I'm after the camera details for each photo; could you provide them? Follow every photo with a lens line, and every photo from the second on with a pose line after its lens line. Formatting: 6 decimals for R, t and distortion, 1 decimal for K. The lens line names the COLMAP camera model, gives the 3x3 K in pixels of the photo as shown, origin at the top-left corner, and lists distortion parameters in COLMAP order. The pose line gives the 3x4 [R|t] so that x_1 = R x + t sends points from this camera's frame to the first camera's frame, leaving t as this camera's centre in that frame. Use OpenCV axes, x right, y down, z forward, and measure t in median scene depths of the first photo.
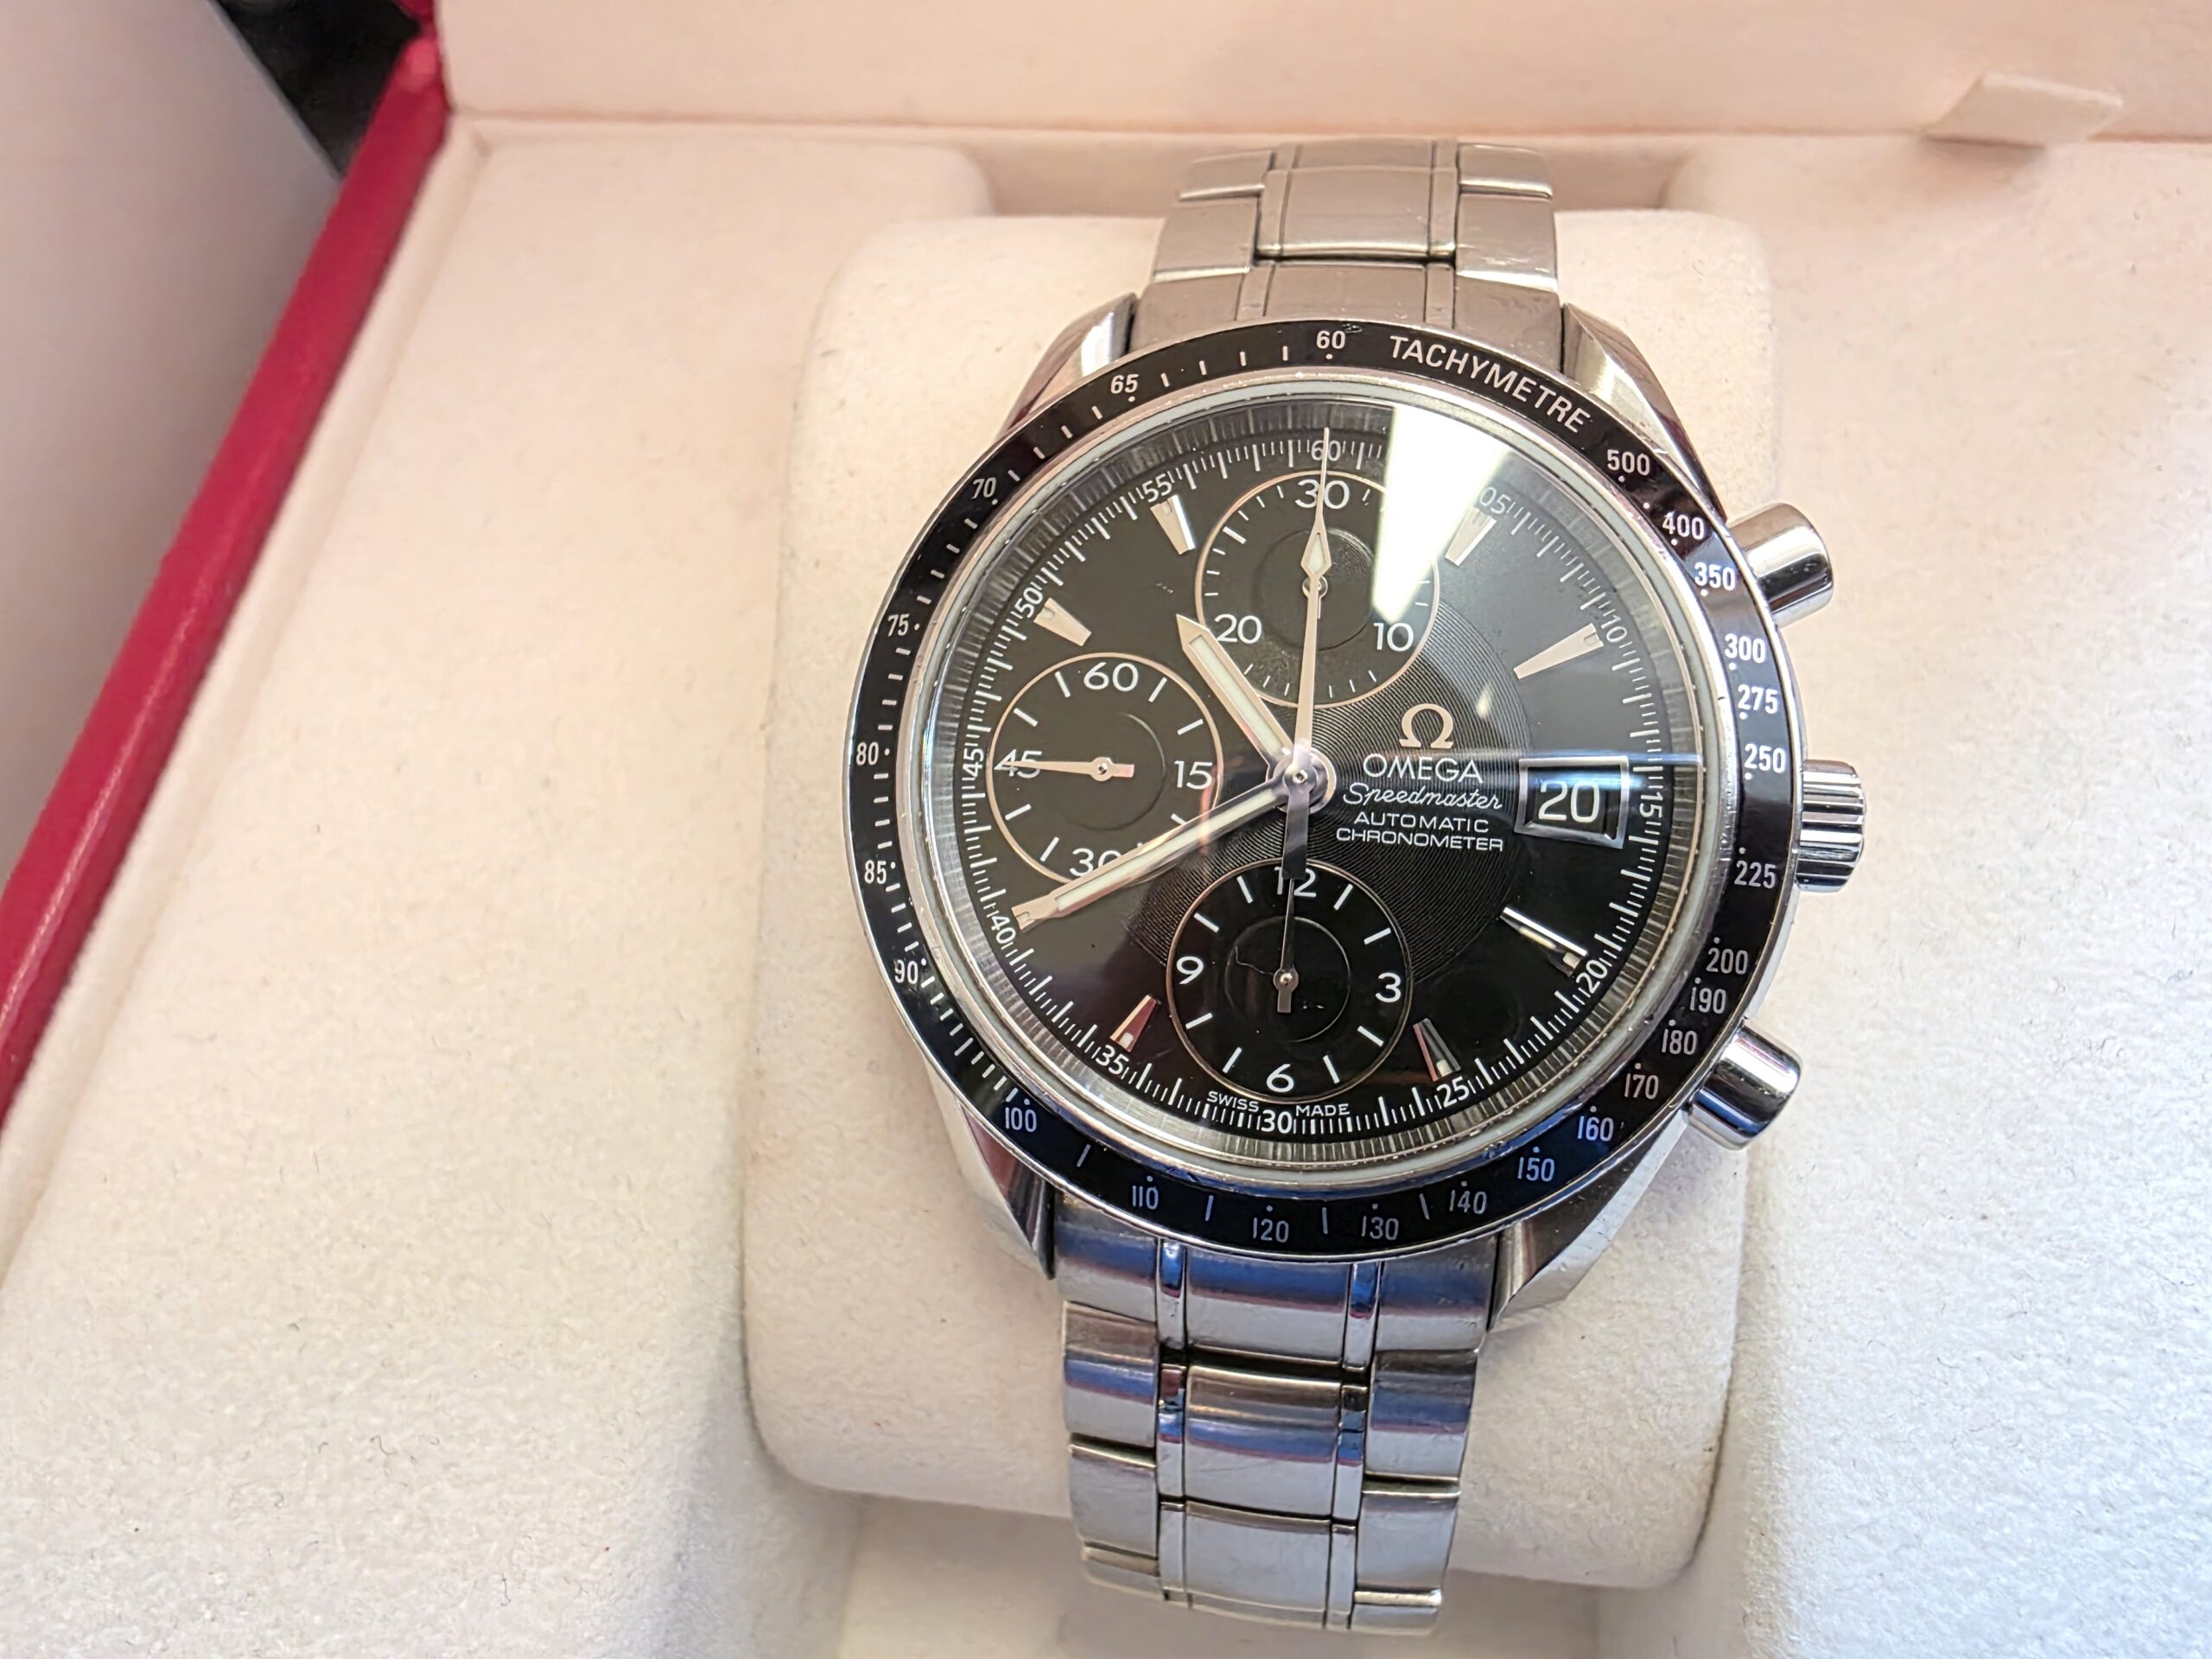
lens RADIAL K [[1461.1, 0, 1108.0], [0, 1461.1, 826.5], [0, 0, 1]] dist [0.030083, 0.000415]
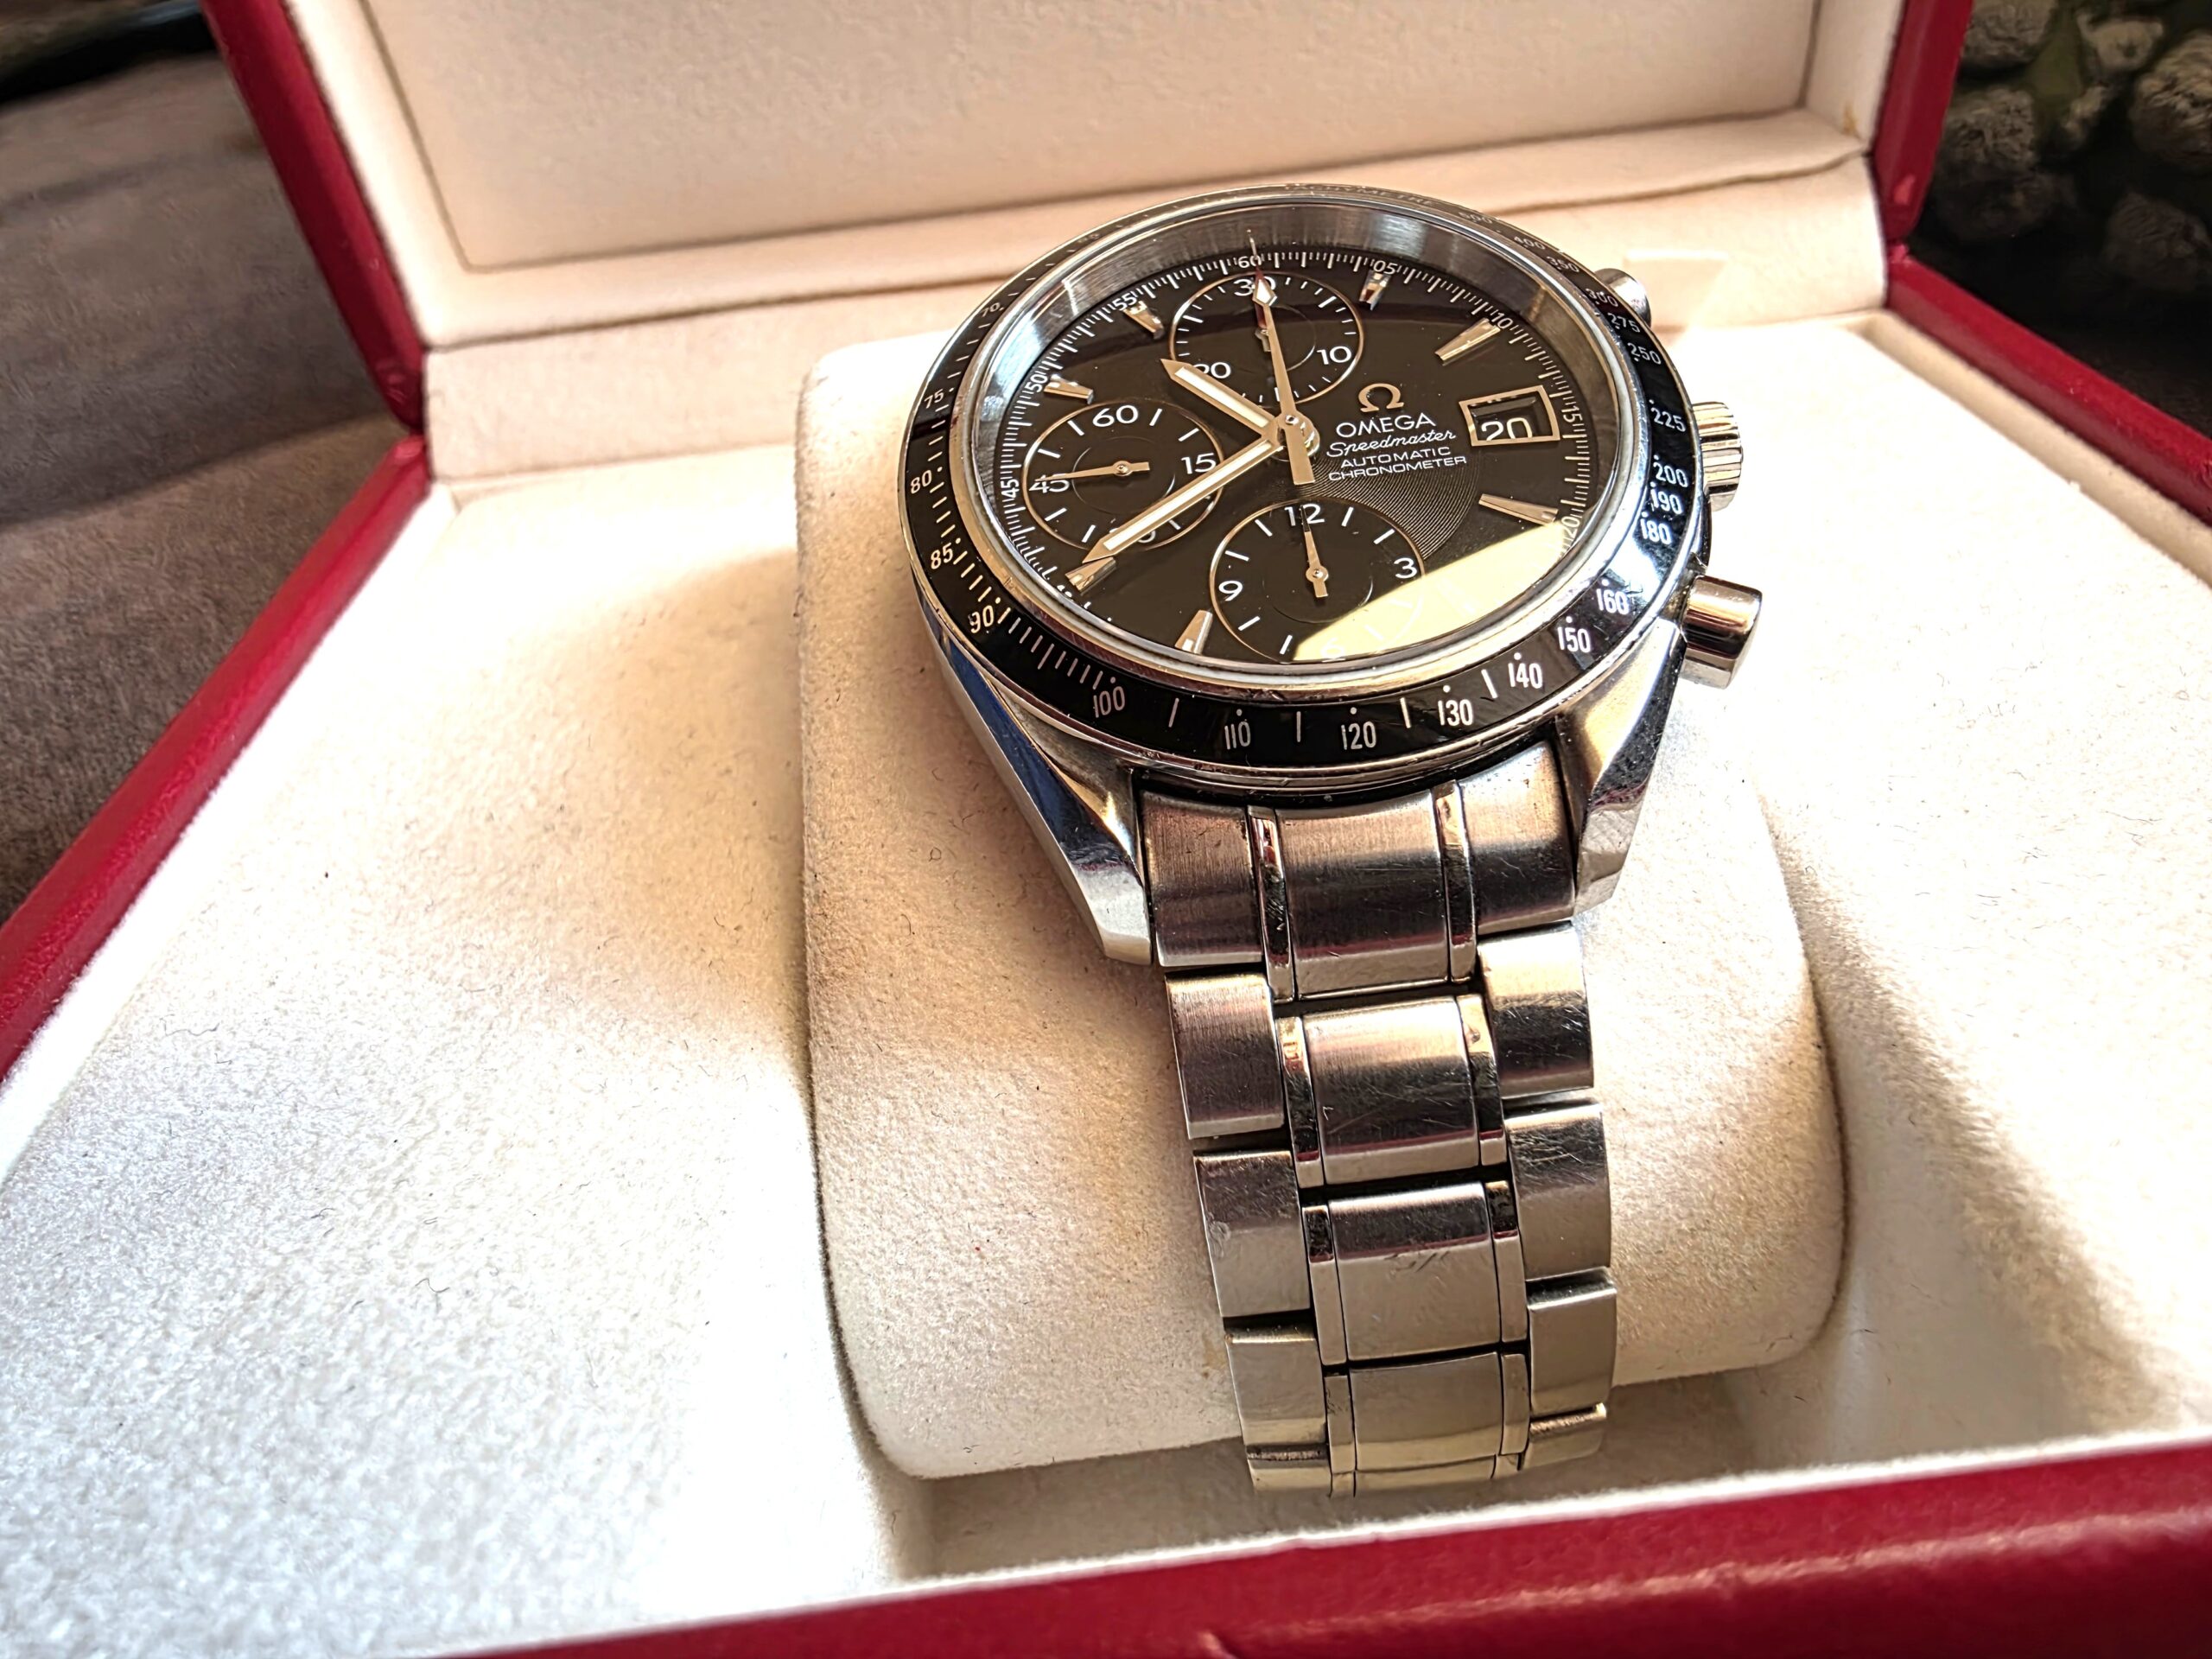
lens RADIAL K [[1461.1, 0, 1107.3], [0, 1461.1, 819.1], [0, 0, 1]] dist [0.030083, 0.000415]
pose [[0.983269, -0.122802, 0.134544, -0.209146], [0.170167, 0.882794, -0.437857, 0.723274], [-0.065005, 0.453426, 0.888920, 0.083176]]
